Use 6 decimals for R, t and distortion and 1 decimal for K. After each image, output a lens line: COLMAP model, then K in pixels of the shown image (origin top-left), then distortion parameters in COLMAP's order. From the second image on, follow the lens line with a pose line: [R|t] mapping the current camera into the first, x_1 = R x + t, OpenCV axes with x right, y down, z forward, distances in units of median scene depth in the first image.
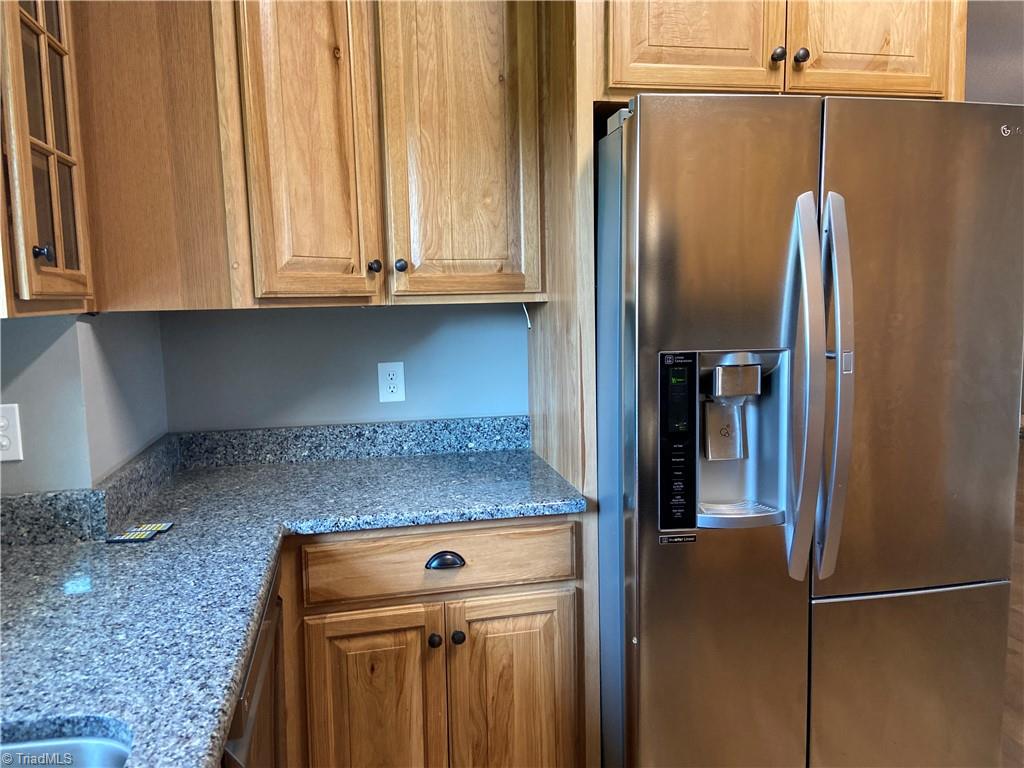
lens RADIAL K [[769.9, 0, 506.4], [0, 769.9, 382.5], [0, 0, 1]] dist [0.109257, -0.132366]
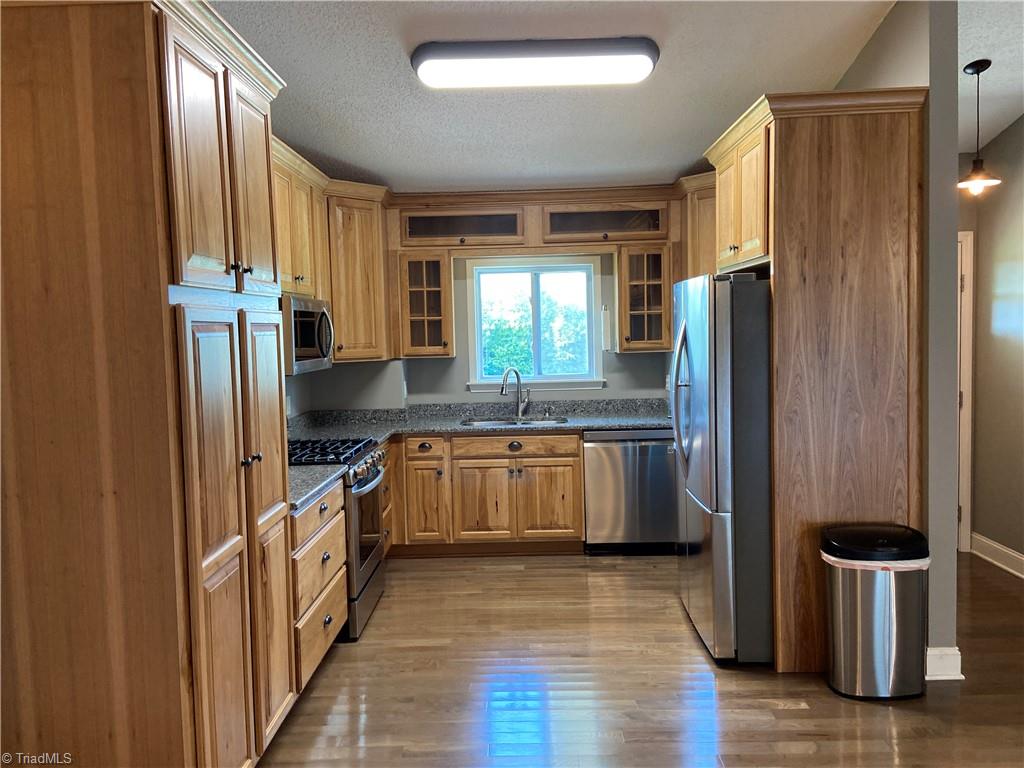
lens RADIAL K [[769.9, 0, 503.9], [0, 769.9, 378.2], [0, 0, 1]] dist [0.109257, -0.132366]
pose [[-0.227073, 0.087387, -0.969949, 2.778083], [-0.073129, 0.991624, 0.106460, -0.260864], [0.971128, 0.095106, -0.218781, 0.952324]]
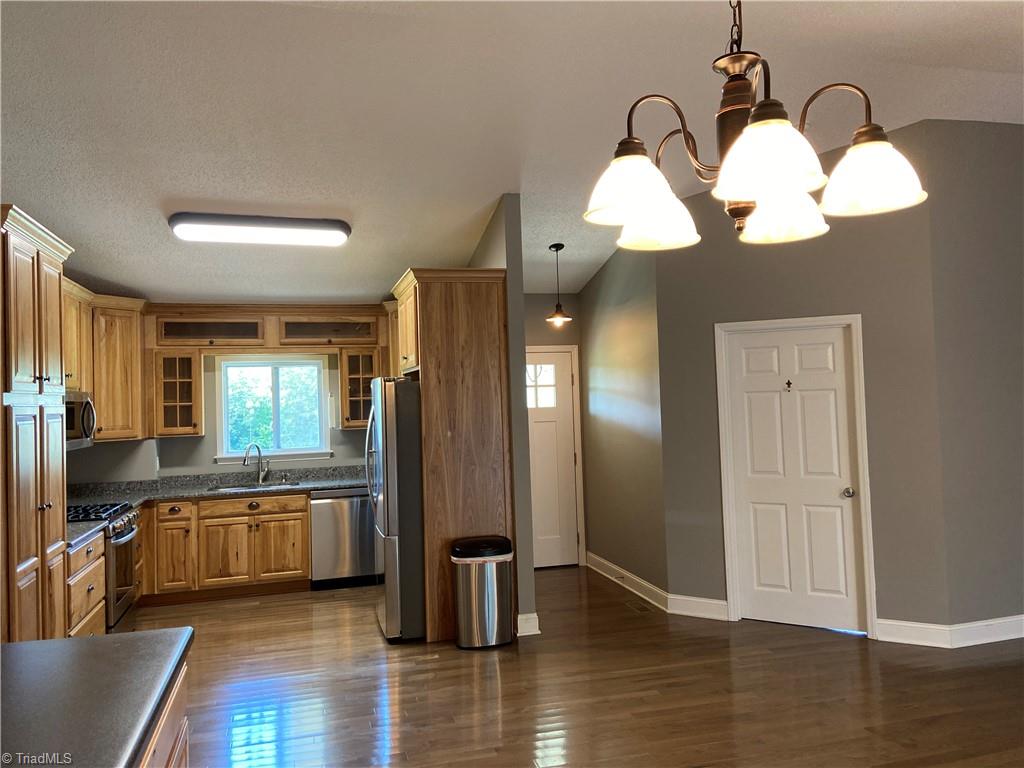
lens RADIAL K [[769.9, 0, 502.8], [0, 769.9, 376.4], [0, 0, 1]] dist [0.109257, -0.132366]
pose [[0.060158, -0.011769, -0.998120, 3.769864], [-0.076949, 0.996900, -0.016392, -0.344001], [0.995219, 0.077790, 0.059066, 1.304157]]
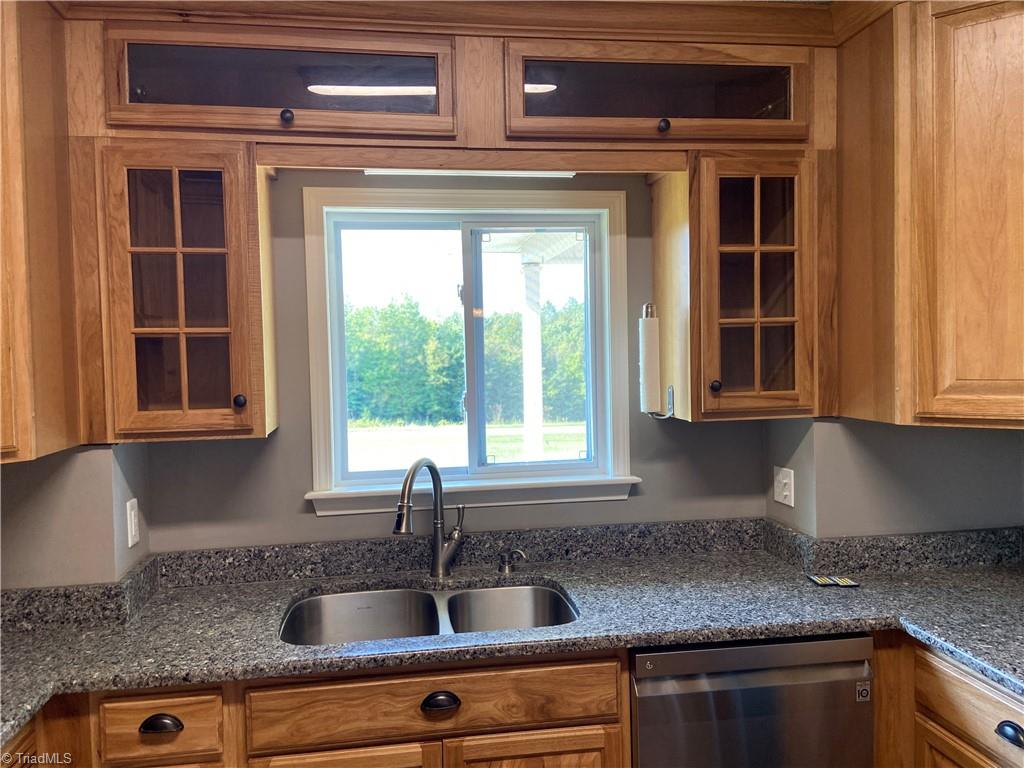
lens RADIAL K [[769.9, 0, 503.9], [0, 769.9, 379.3], [0, 0, 1]] dist [0.109257, -0.132366]
pose [[-0.061648, 0.060540, -0.996260, 0.855671], [-0.083101, 0.994382, 0.065569, -0.187670], [0.994632, 0.086833, -0.056270, 0.460020]]
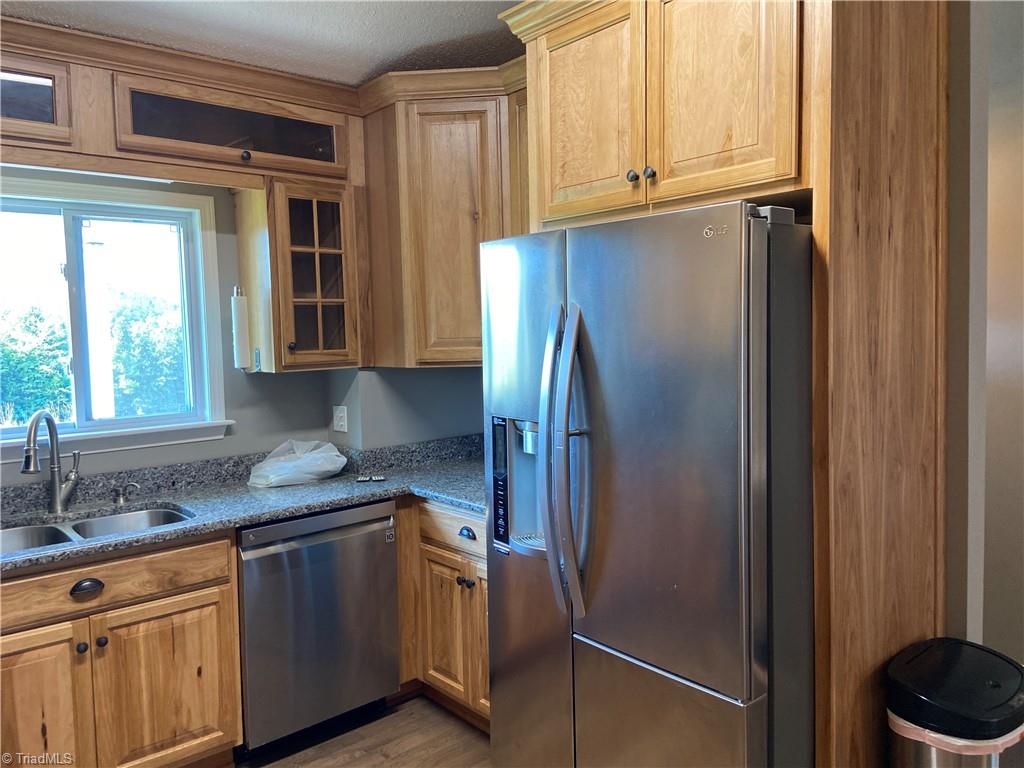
lens RADIAL K [[769.9, 0, 510.7], [0, 769.9, 374.6], [0, 0, 1]] dist [0.109257, -0.132366]
pose [[0.481684, 0.062760, -0.874095, 1.377716], [-0.080148, 0.996407, 0.027376, -0.146560], [0.872672, 0.056870, 0.484984, 0.311238]]
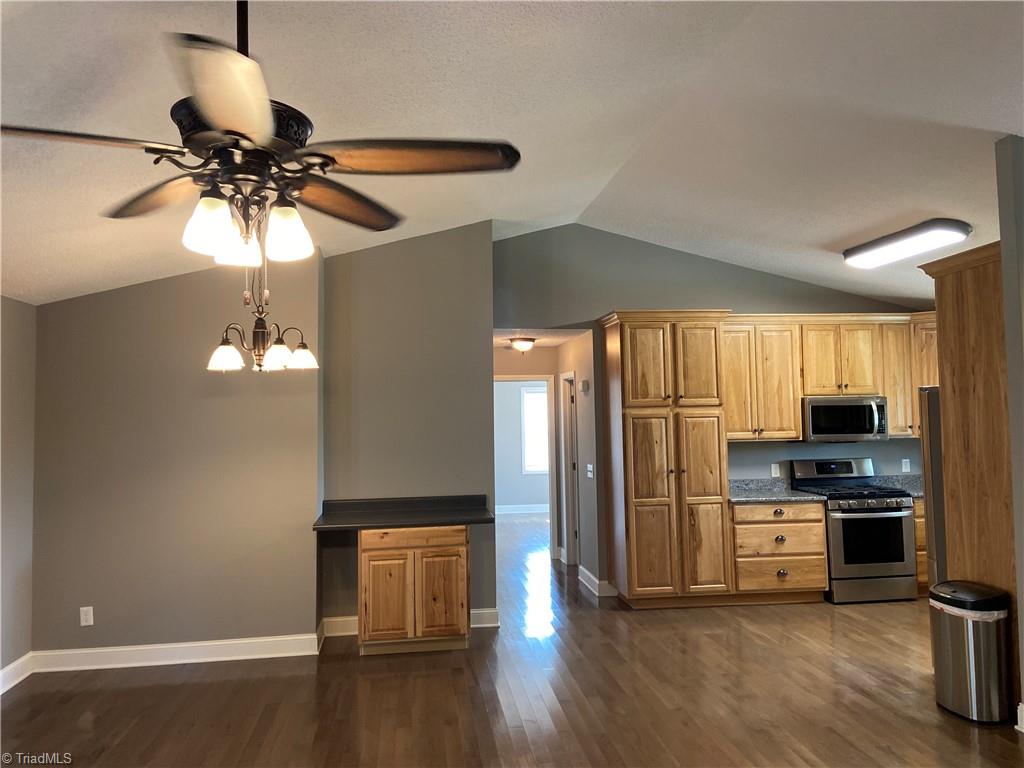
lens RADIAL K [[769.9, 0, 513.7], [0, 769.9, 378.8], [0, 0, 1]] dist [0.109257, -0.132366]
pose [[-0.996741, 0.041905, 0.068923, 1.966462], [0.045891, 0.997302, 0.057292, -0.619283], [-0.066336, 0.060269, -0.995975, 4.004656]]
